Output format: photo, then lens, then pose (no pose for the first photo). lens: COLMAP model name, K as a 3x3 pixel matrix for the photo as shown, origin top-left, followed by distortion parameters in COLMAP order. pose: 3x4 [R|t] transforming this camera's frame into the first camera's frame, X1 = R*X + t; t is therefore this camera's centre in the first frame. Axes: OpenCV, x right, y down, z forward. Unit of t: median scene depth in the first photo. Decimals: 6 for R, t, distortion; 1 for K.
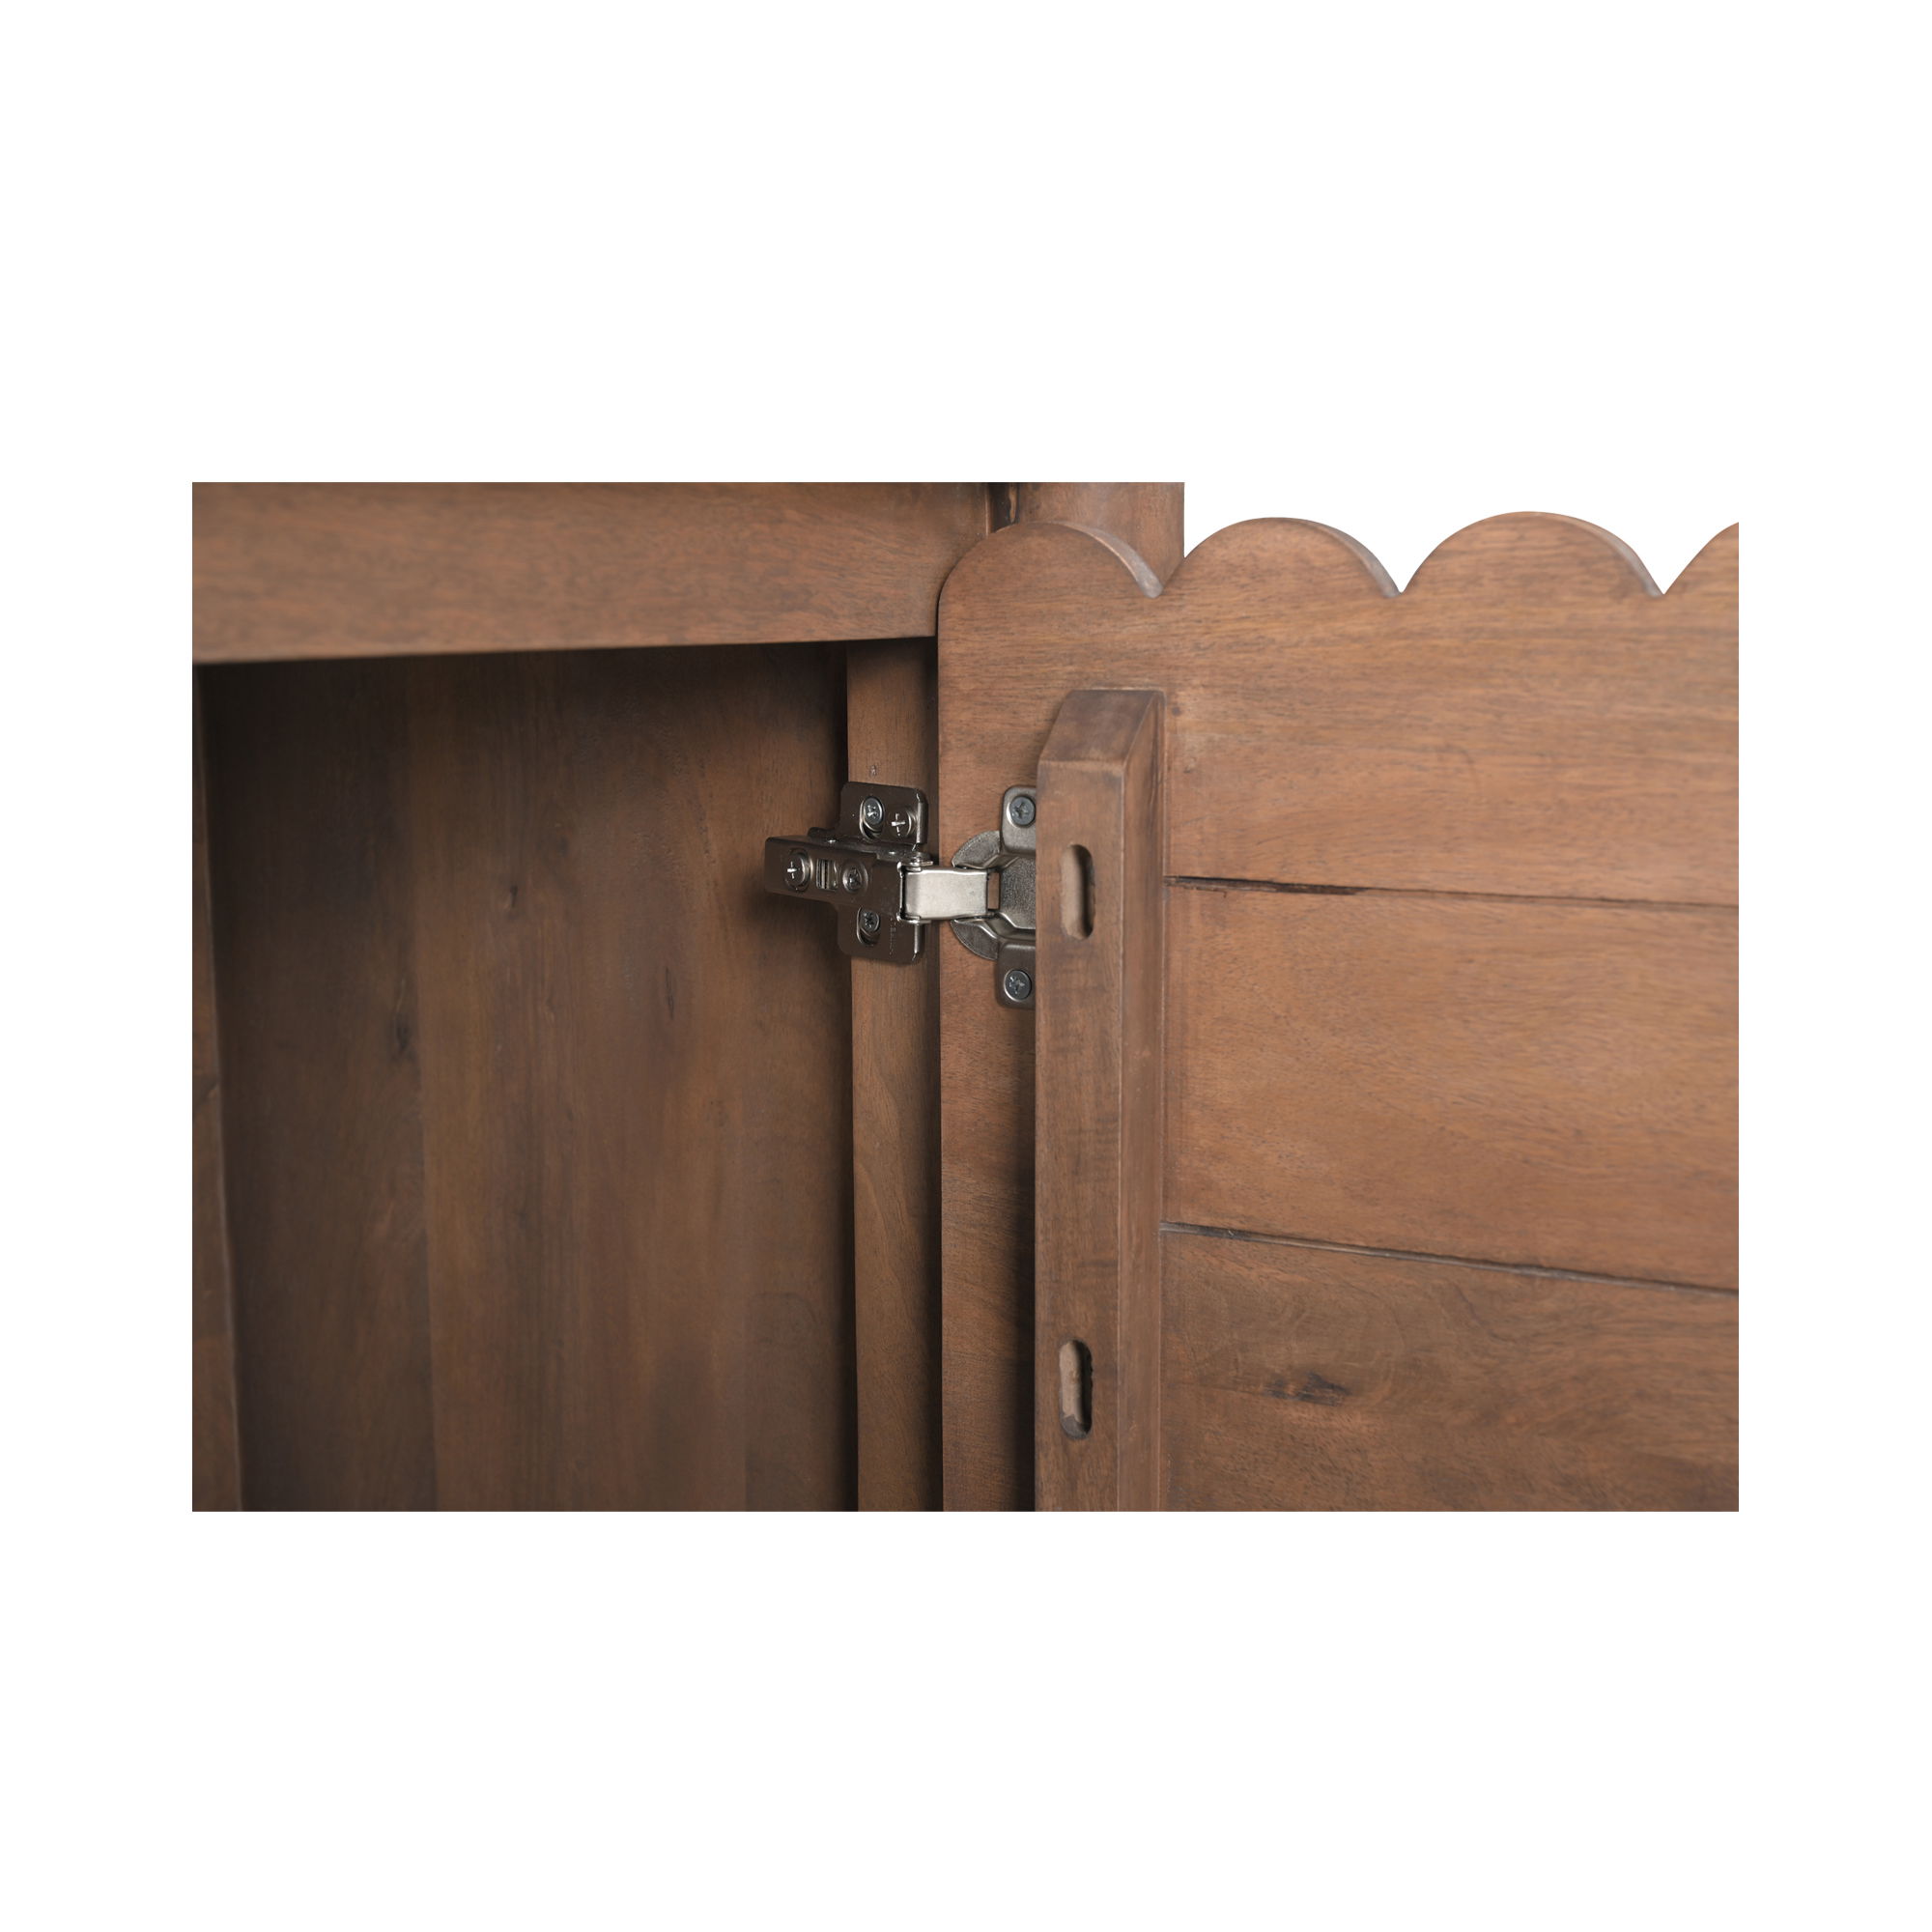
lens RADIAL K [[4254.2, 0, 966.4], [0, 4254.2, 964.0], [0, 0, 1]] dist [-0.011899, 0.000000]
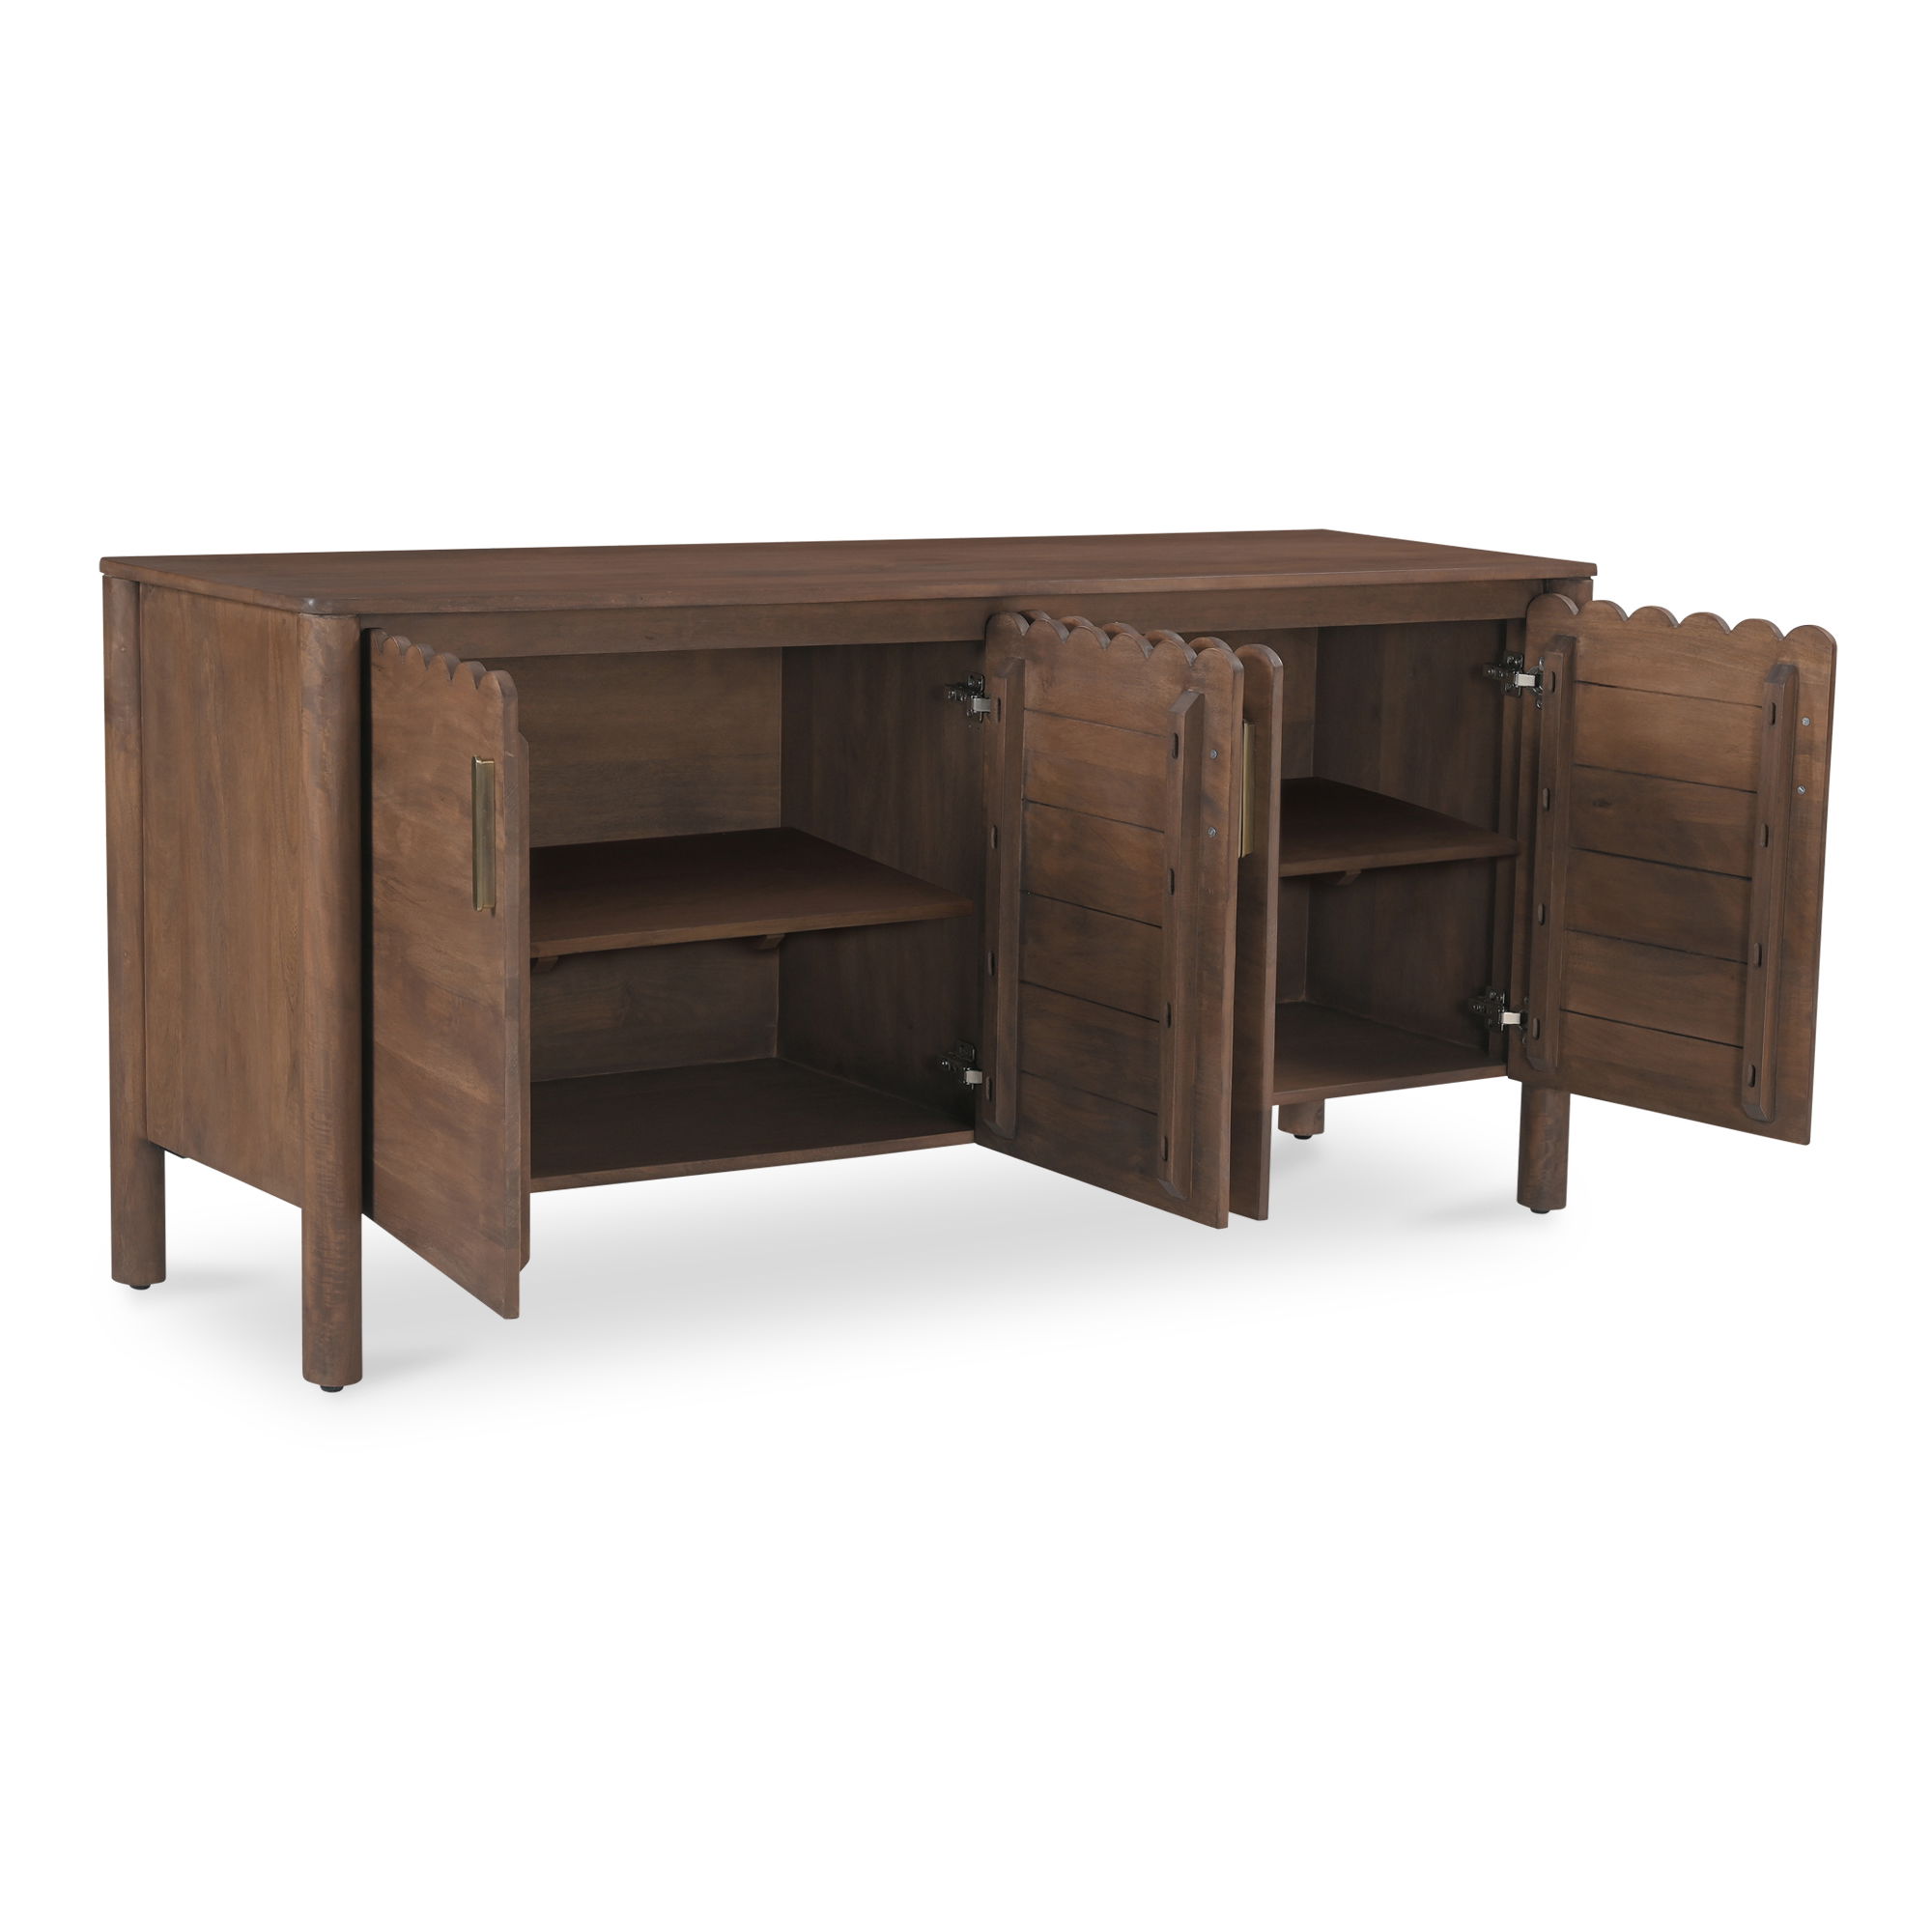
lens RADIAL K [[4254.2, 0, 957.8], [0, 4254.2, 972.5], [0, 0, 1]] dist [-0.011899, 0.000000]
pose [[0.979777, 0.072167, -0.186626, 0.255213], [-0.058550, 0.995273, 0.077482, -0.022965], [0.191336, -0.064988, 0.979371, -3.270526]]
